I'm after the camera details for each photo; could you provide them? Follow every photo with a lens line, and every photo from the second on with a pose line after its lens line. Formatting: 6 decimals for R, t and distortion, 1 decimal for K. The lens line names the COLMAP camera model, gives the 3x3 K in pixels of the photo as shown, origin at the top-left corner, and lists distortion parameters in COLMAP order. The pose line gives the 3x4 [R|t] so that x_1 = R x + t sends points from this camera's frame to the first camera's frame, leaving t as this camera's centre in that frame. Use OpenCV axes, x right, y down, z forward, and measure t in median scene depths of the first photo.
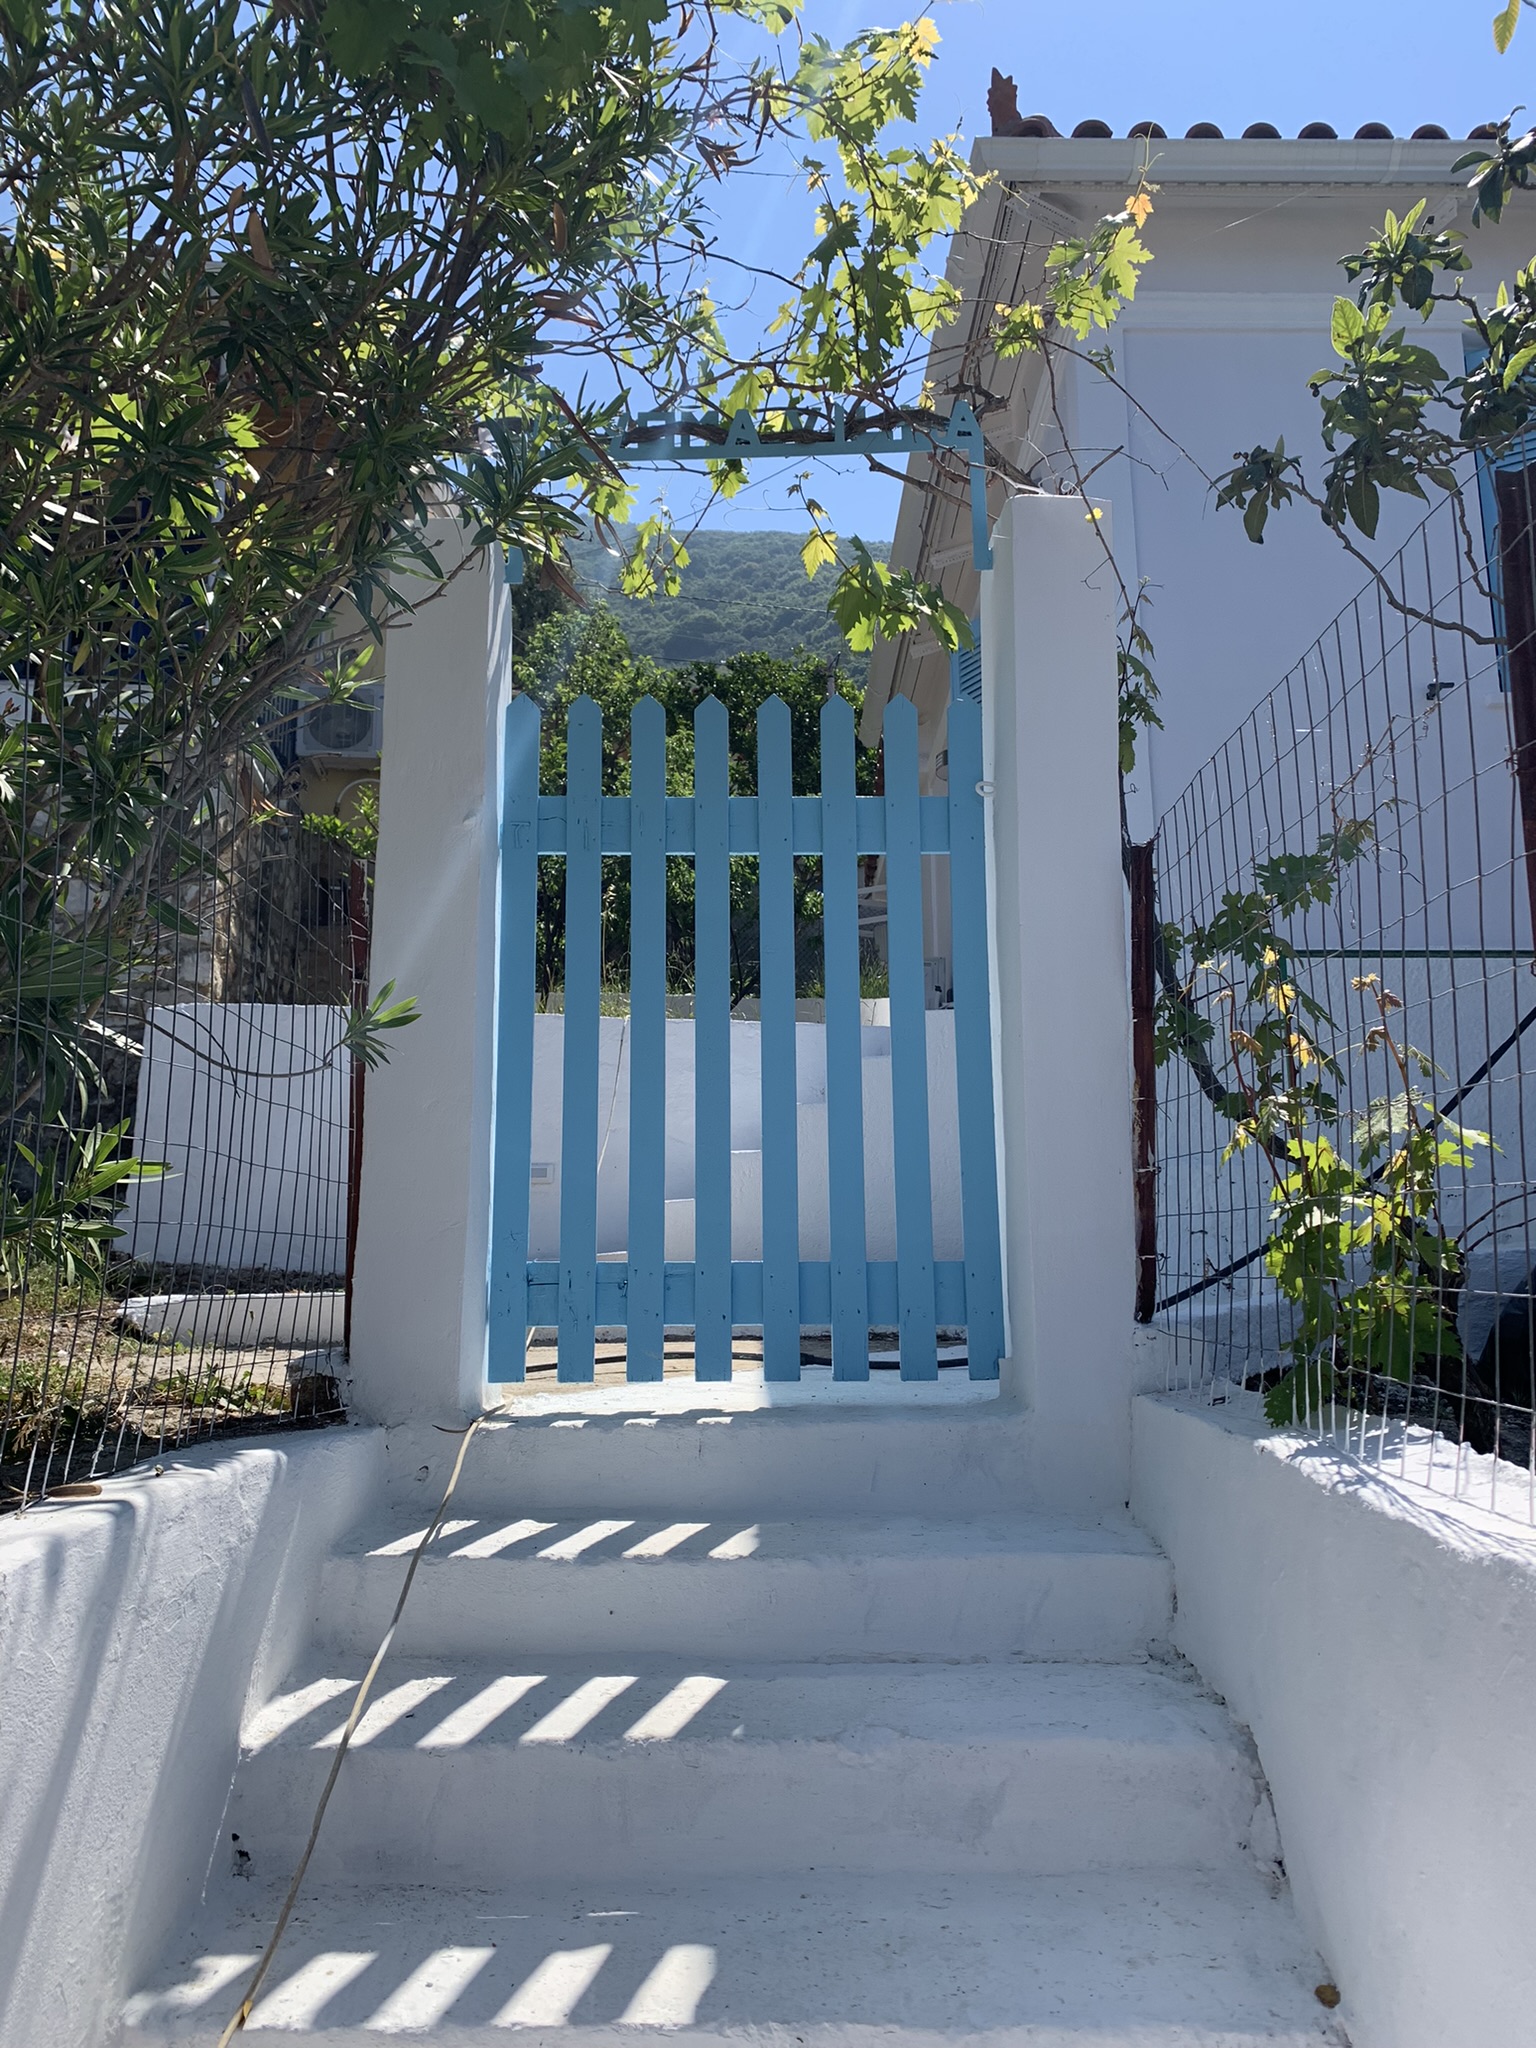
lens RADIAL K [[1609.0, 0, 786.3], [0, 1609.0, 1020.2], [0, 0, 1]] dist [0.029805, -0.029803]
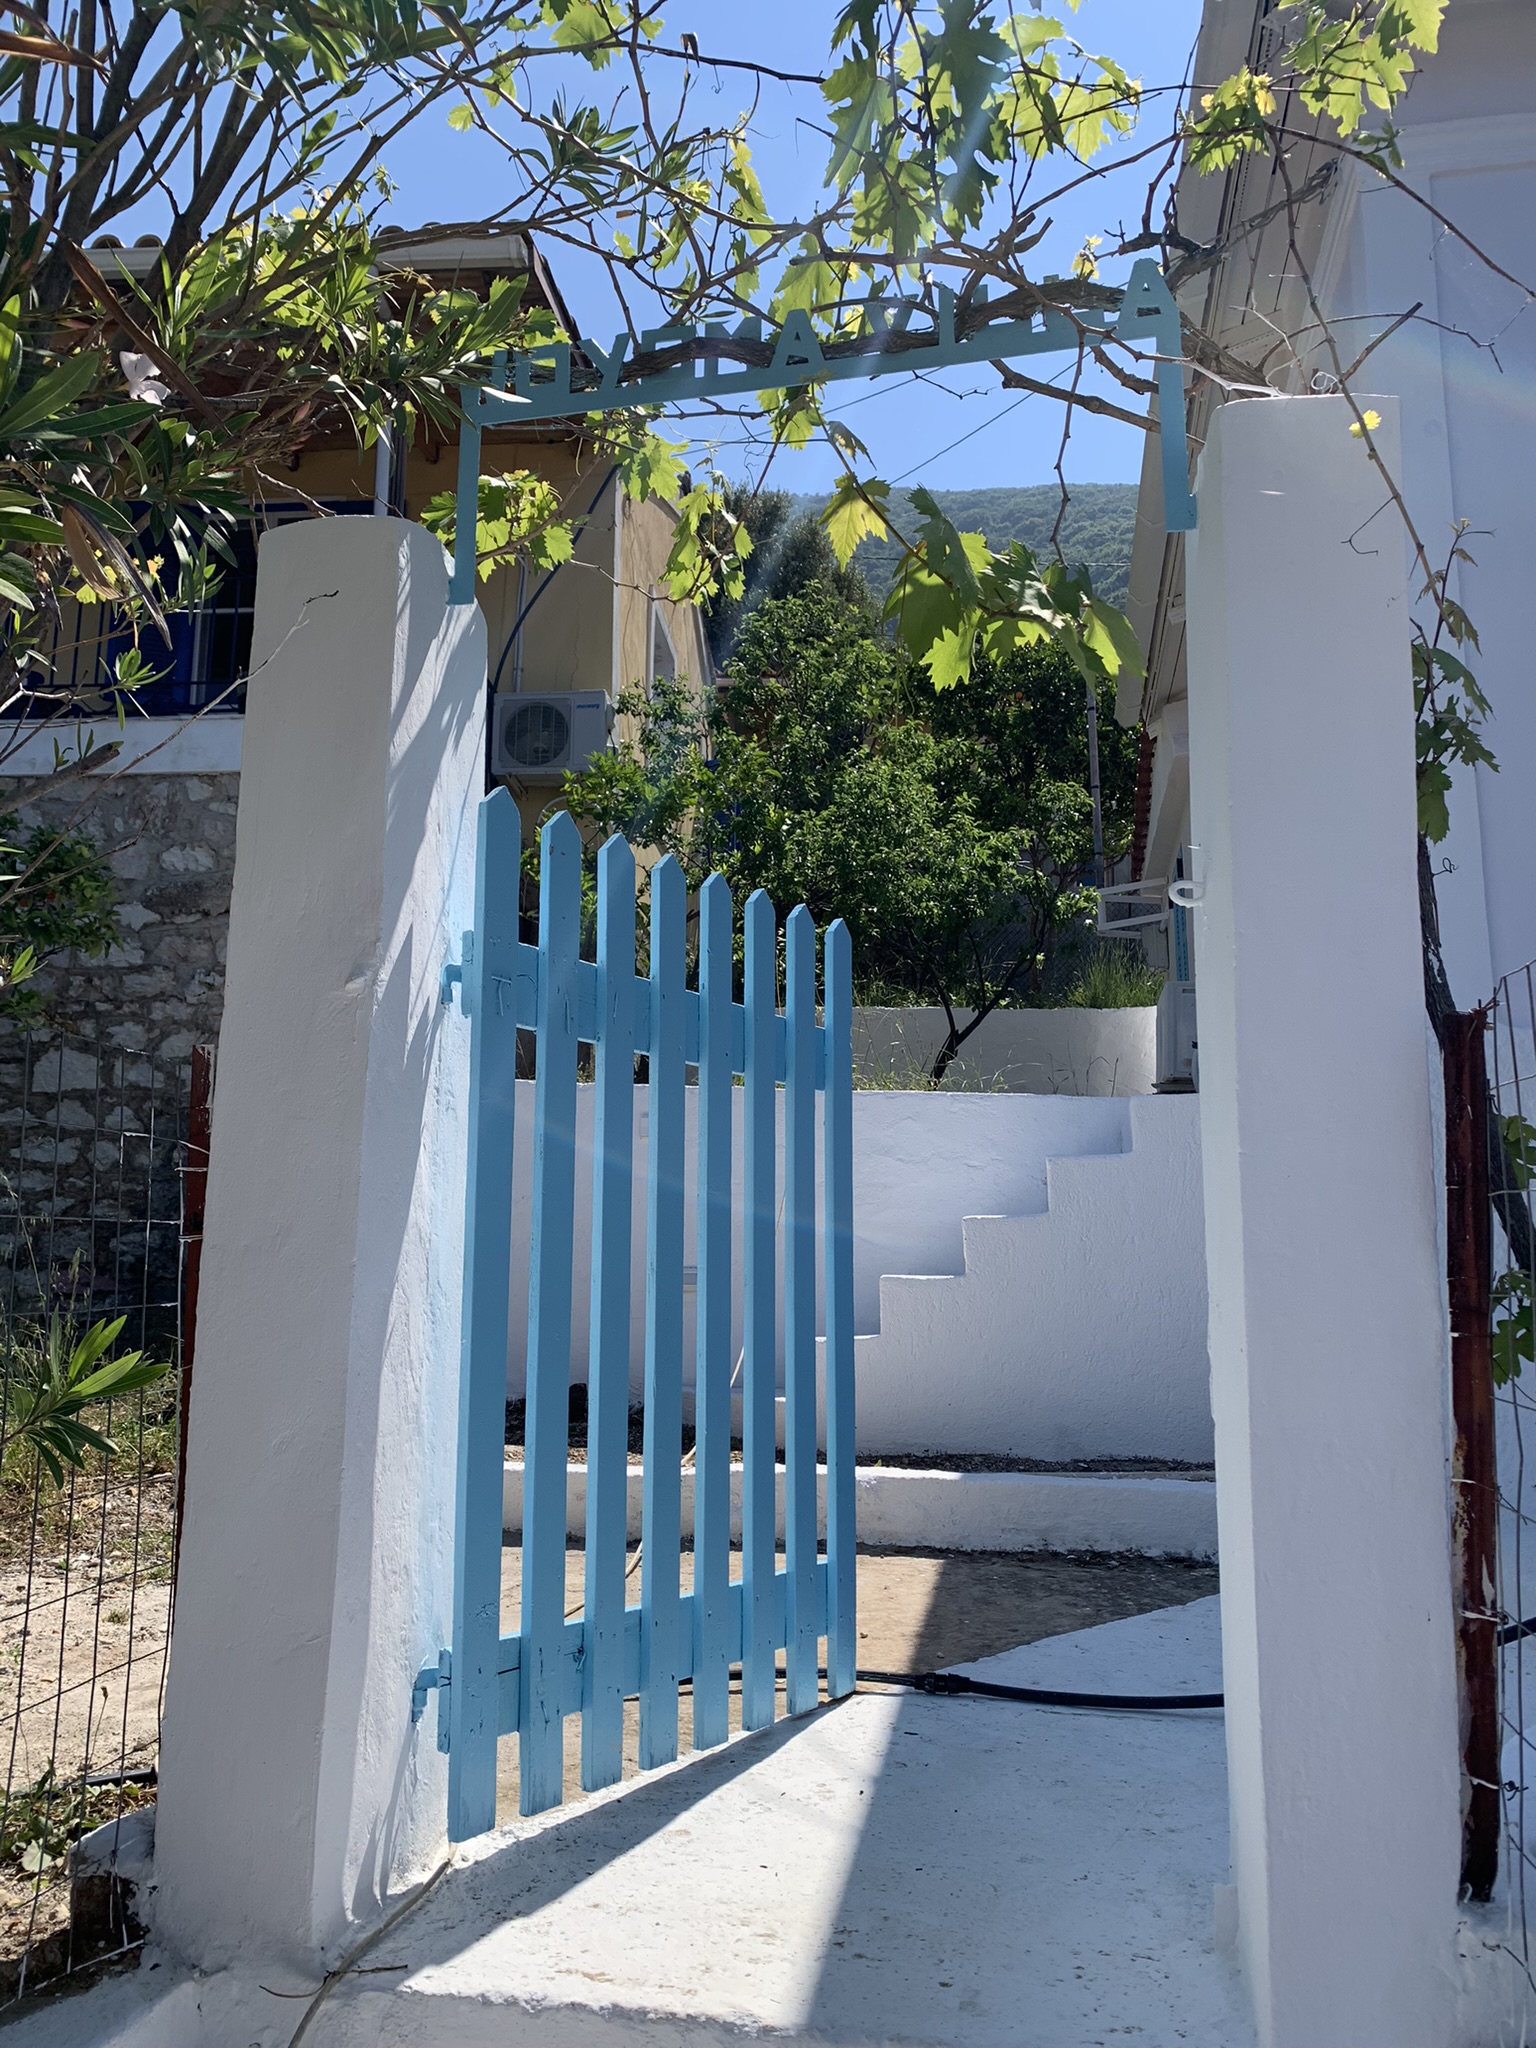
lens RADIAL K [[1609.0, 0, 758.4], [0, 1609.0, 1026.9], [0, 0, 1]] dist [0.029805, -0.029803]
pose [[0.980748, -0.016264, -0.194600, 0.079464], [0.020845, 0.999551, 0.021517, -0.104951], [0.194163, -0.025159, 0.980647, 0.354667]]
